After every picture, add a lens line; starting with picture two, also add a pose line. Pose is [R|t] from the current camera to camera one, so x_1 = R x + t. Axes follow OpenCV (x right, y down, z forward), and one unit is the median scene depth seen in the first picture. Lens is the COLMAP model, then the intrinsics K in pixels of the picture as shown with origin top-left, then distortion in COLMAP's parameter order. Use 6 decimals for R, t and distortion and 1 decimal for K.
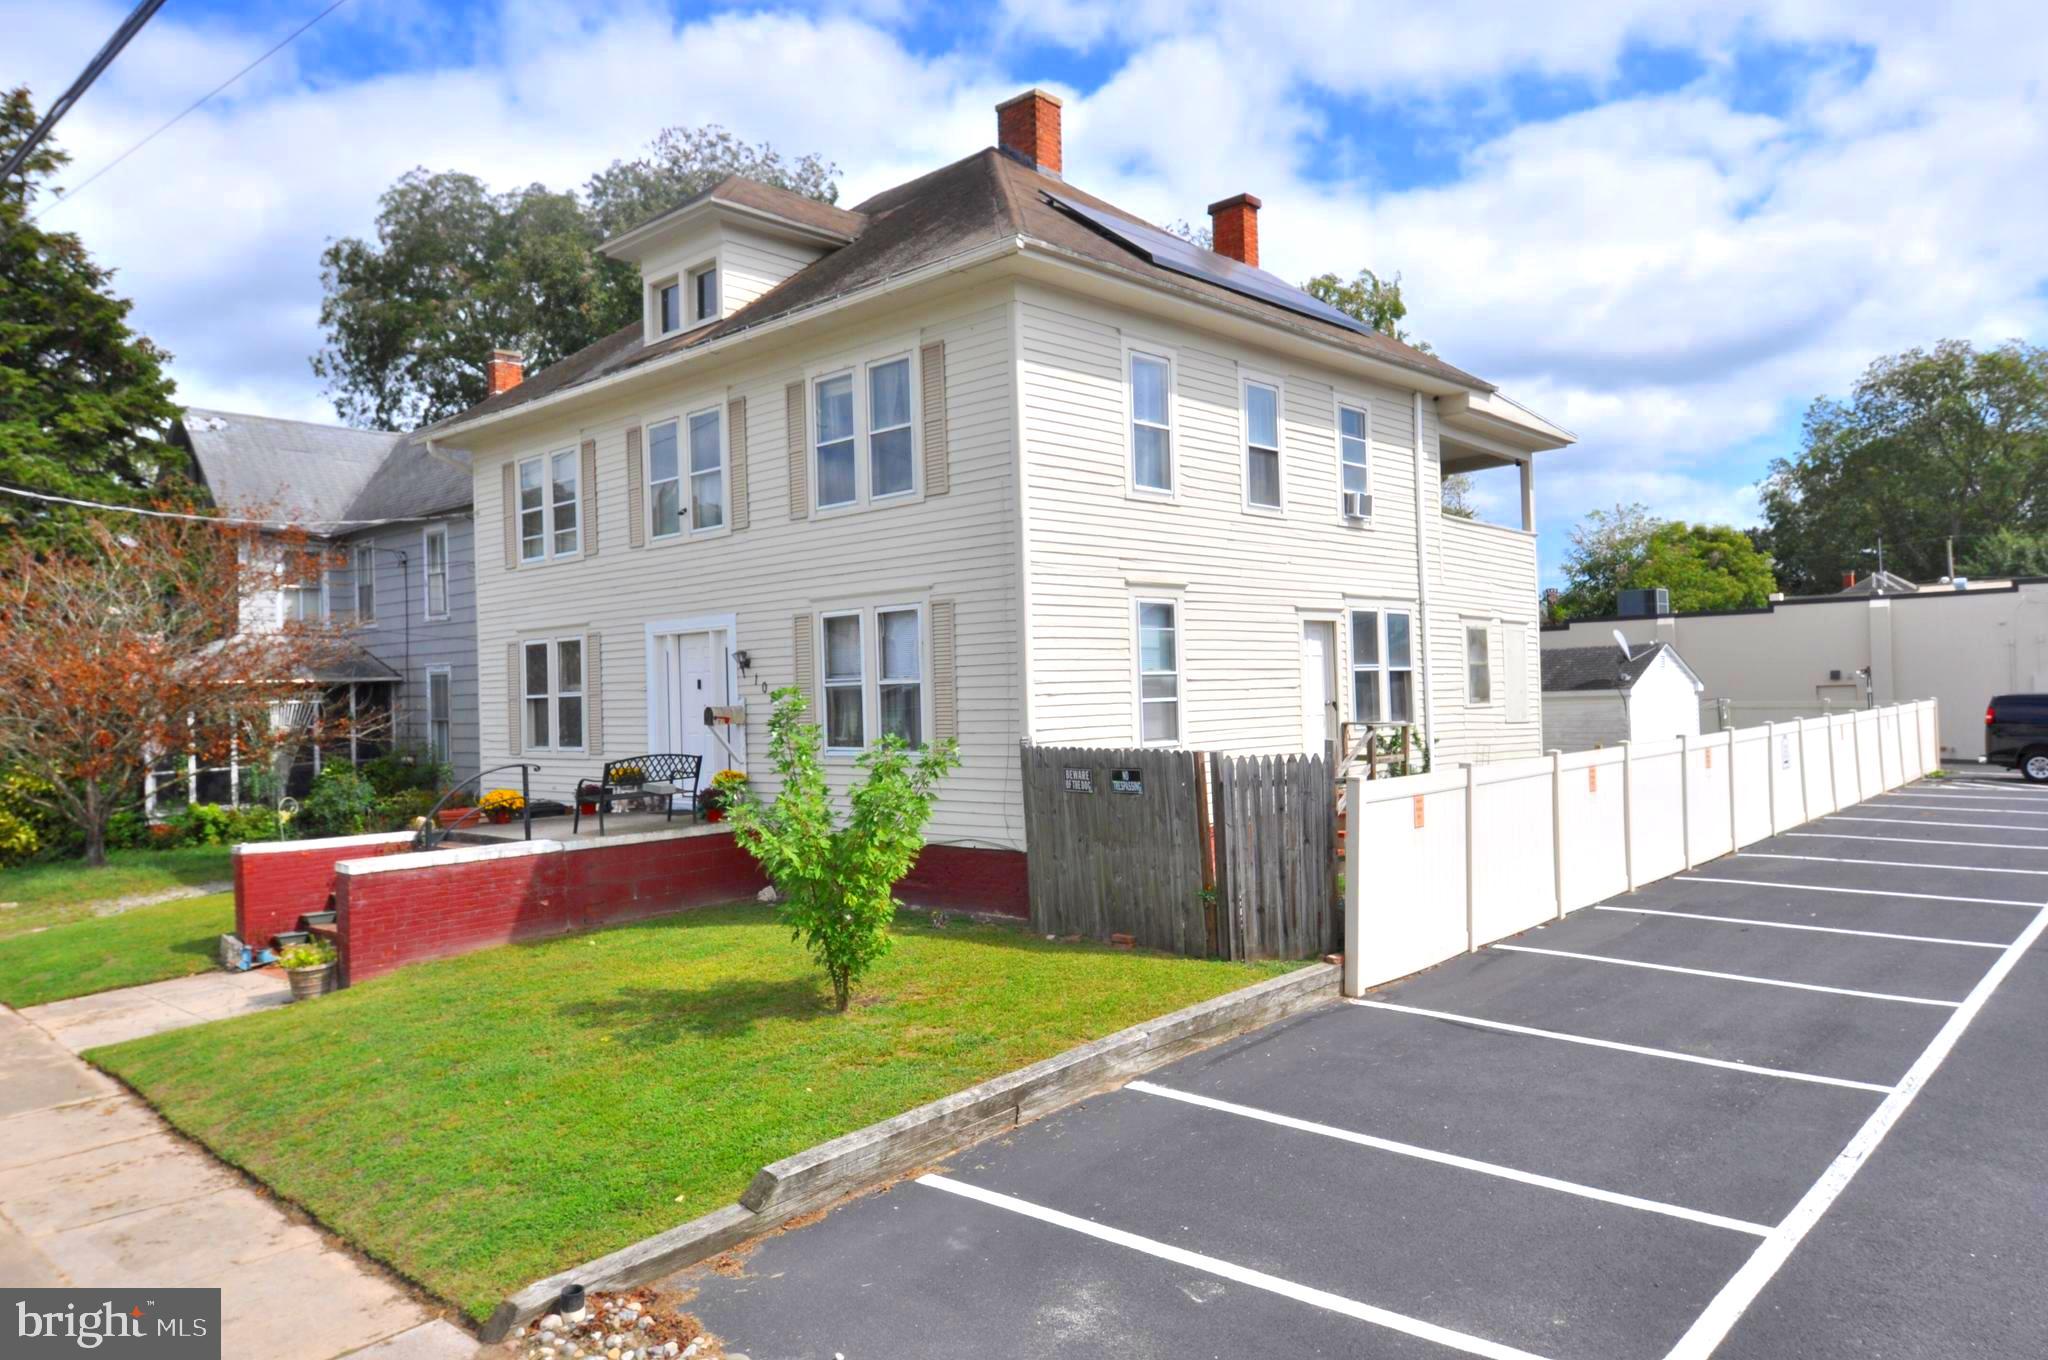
lens RADIAL K [[1377.7, 0, 1024.7], [0, 1377.7, 675.0], [0, 0, 1]] dist [-0.004783, -0.000185]
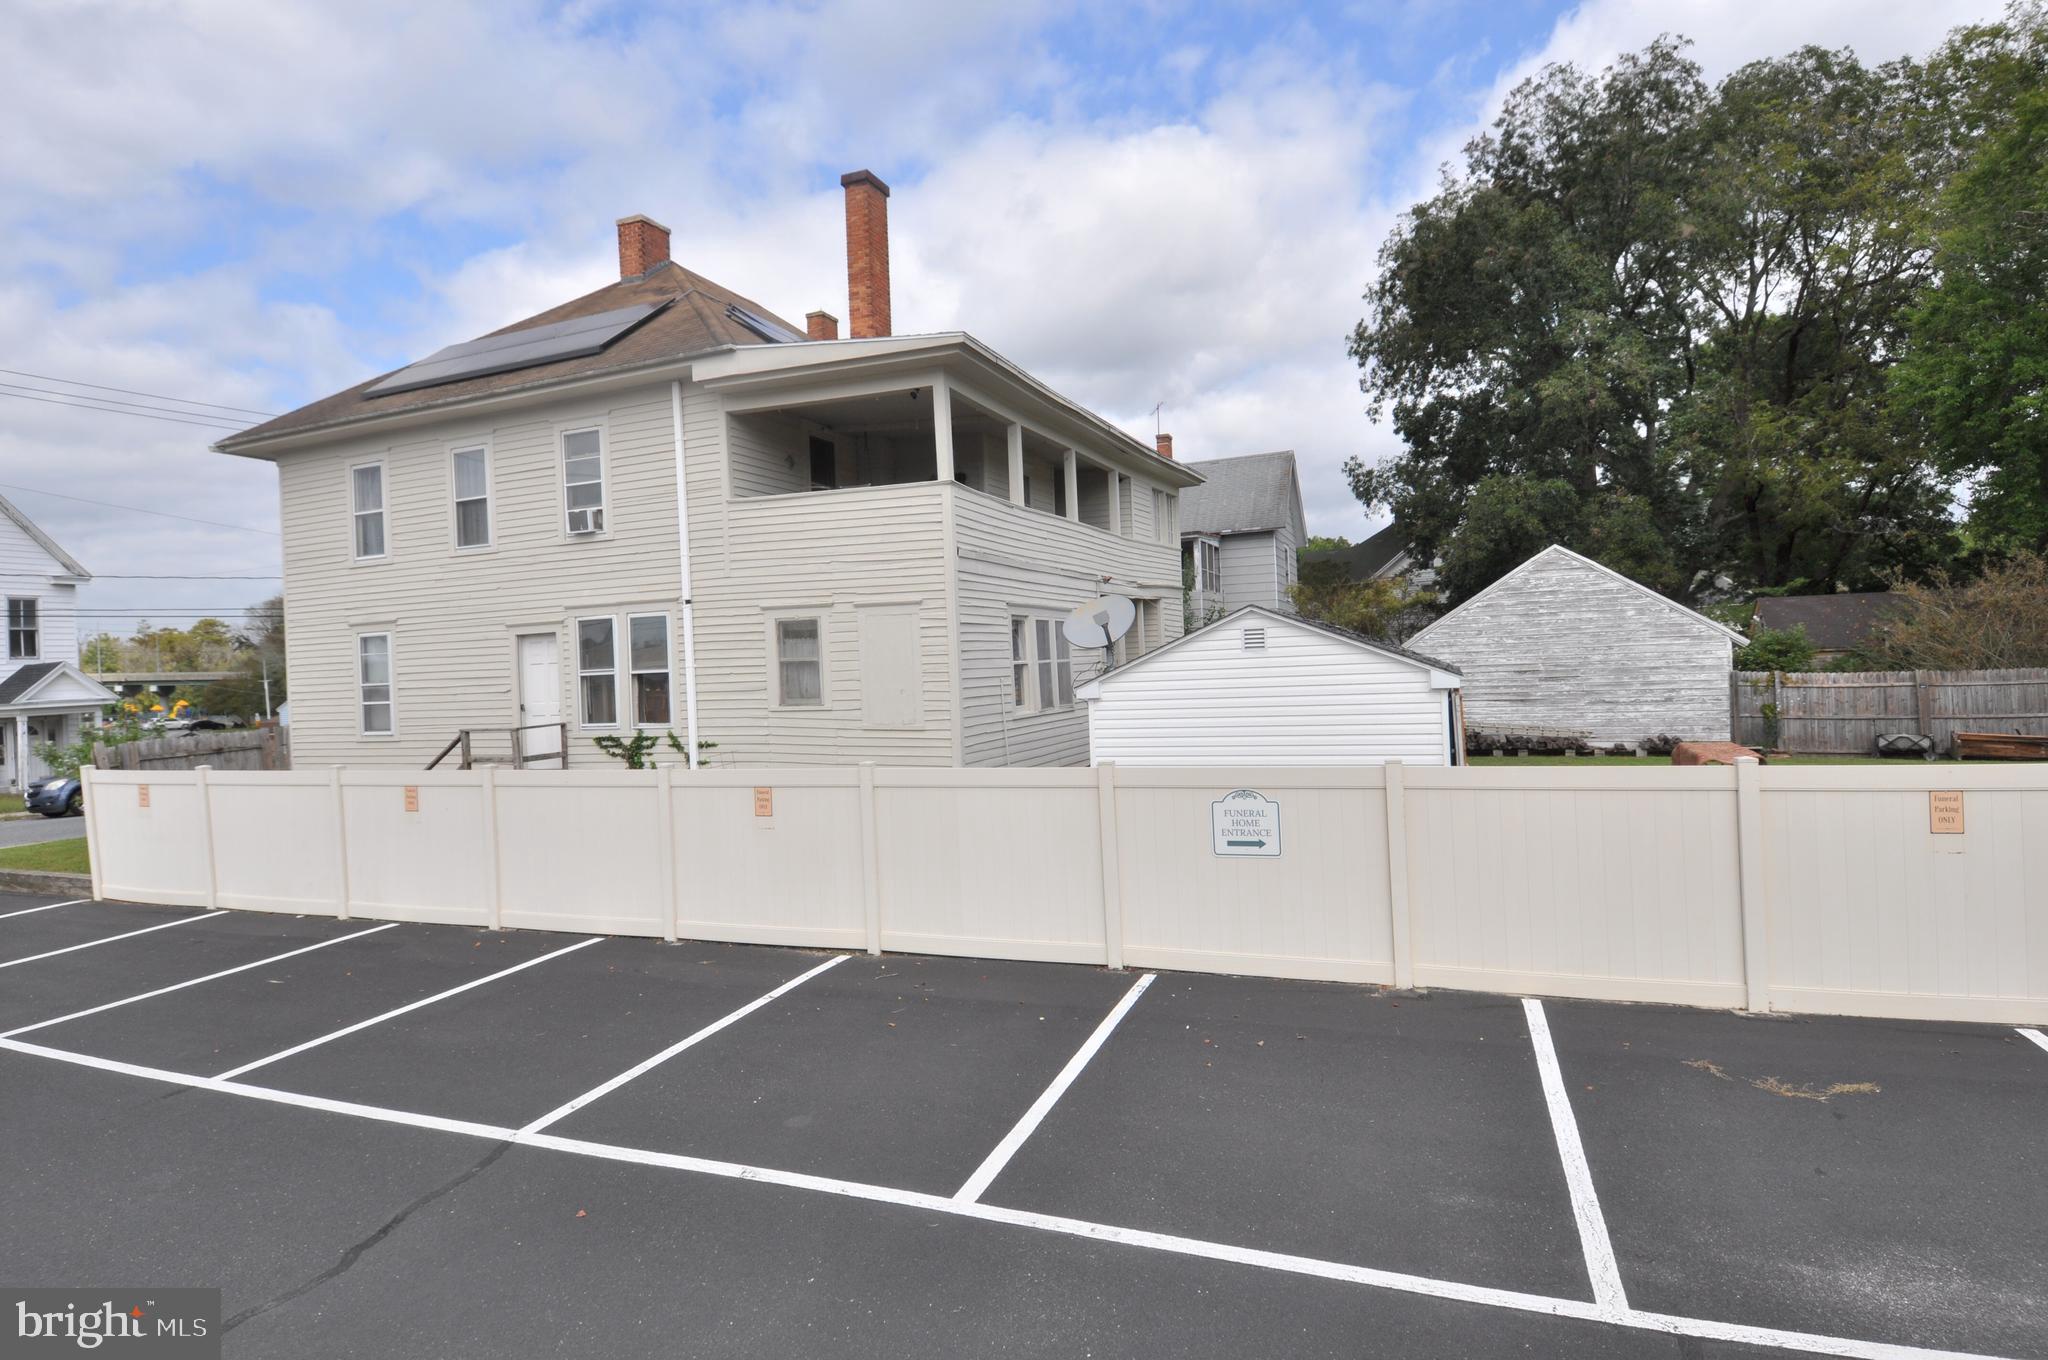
lens RADIAL K [[1082.2, 0, 1020.3], [0, 1082.2, 680.6], [0, 0, 1]] dist [0.009426, -0.002131]
pose [[0.351427, 0.030106, -0.935731, 1.242852], [0.043913, 0.997853, 0.048597, -0.027476], [0.935185, -0.058169, 0.349350, 1.090795]]
